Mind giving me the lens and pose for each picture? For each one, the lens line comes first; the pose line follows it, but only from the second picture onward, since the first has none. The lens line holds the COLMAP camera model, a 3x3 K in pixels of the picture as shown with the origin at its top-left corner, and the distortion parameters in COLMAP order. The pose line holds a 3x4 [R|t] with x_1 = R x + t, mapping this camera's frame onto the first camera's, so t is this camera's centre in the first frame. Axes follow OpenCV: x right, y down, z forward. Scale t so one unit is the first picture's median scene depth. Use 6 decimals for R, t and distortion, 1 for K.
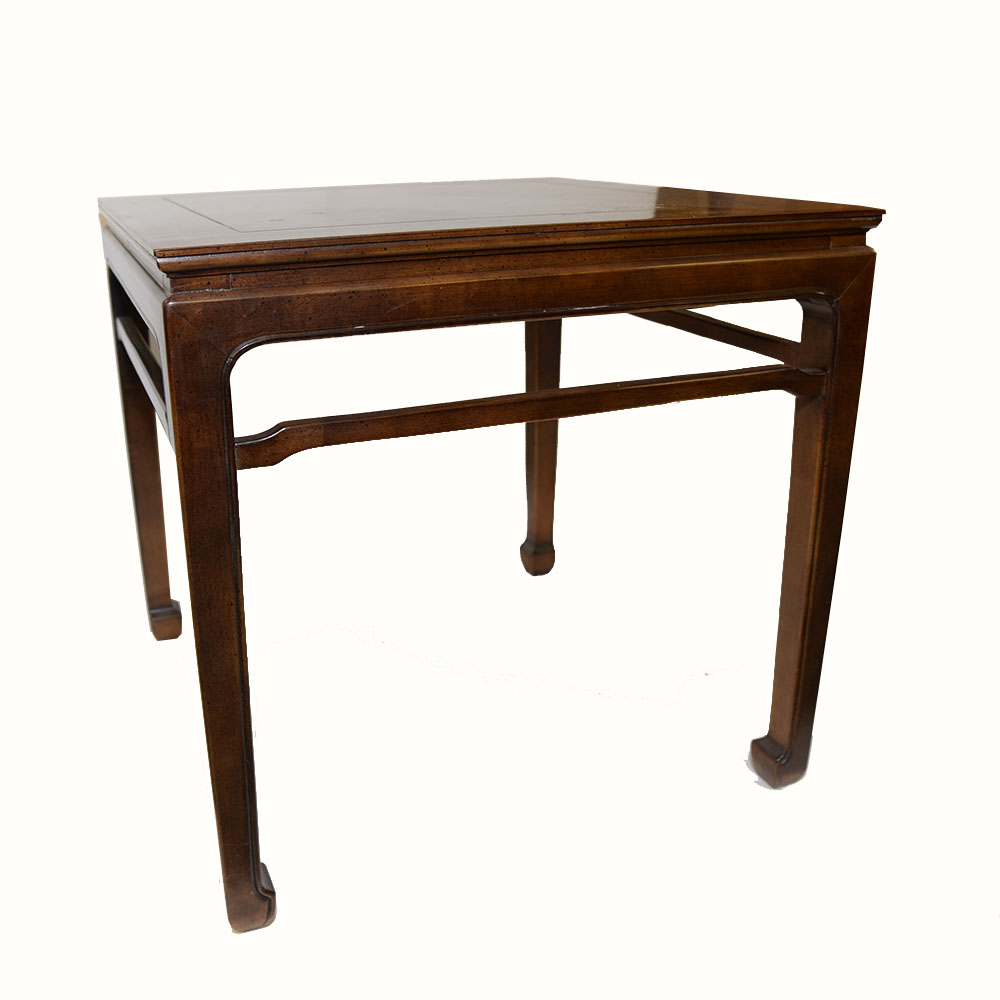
lens RADIAL K [[1066.1, 0, 446.3], [0, 1066.1, 499.8], [0, 0, 1]] dist [-0.135151, 0.010352]
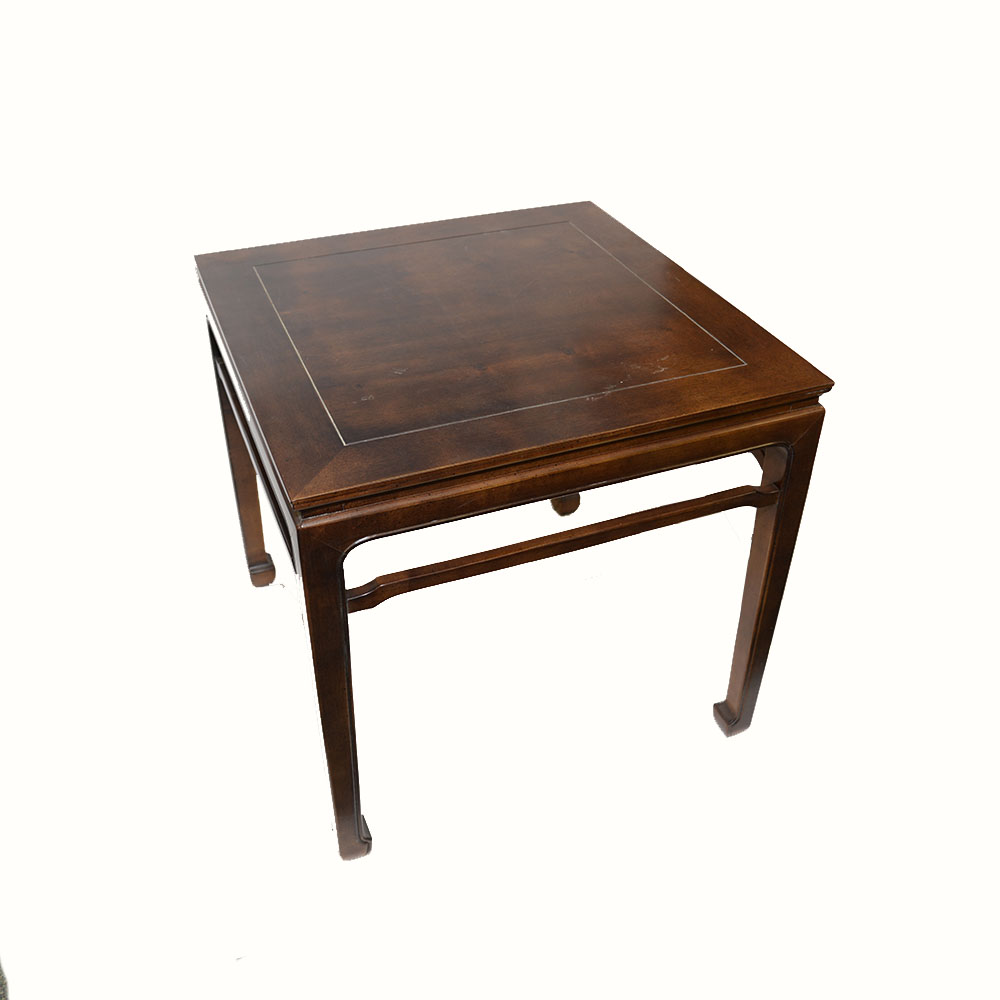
lens RADIAL K [[1020.6, 0, 500.0], [0, 1020.6, 500.0], [0, 0, 1]] dist [-0.119547, 0.002553]
pose [[0.999546, 0.004078, 0.029858, -0.030205], [-0.011683, 0.965746, 0.259227, -0.447990], [-0.027778, -0.259458, 0.965355, -0.236882]]
